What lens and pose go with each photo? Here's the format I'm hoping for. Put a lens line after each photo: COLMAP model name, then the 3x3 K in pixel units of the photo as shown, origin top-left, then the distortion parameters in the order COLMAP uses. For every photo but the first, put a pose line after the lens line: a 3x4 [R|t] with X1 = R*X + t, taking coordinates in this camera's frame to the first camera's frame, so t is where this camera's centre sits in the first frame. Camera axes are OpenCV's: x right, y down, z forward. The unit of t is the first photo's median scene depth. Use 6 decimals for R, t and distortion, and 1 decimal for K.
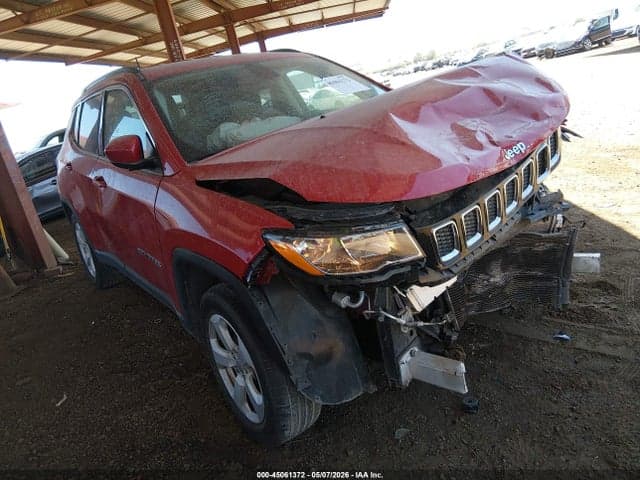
lens RADIAL K [[486.3, 0, 321.5], [0, 486.3, 237.6], [0, 0, 1]] dist [0.105512, -0.161066]
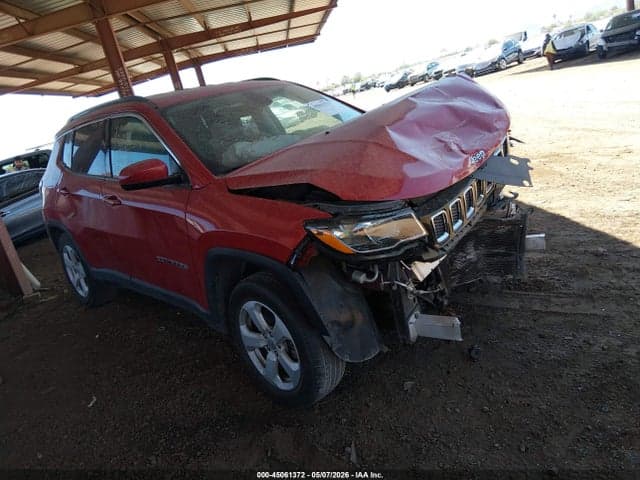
lens RADIAL K [[485.5, 0, 324.9], [0, 485.5, 238.5], [0, 0, 1]] dist [0.119810, -0.162727]
pose [[0.989819, -0.062136, 0.128050, -0.173528], [0.067271, 0.997079, -0.036169, 0.058291], [-0.125429, 0.044415, 0.991108, -0.202006]]
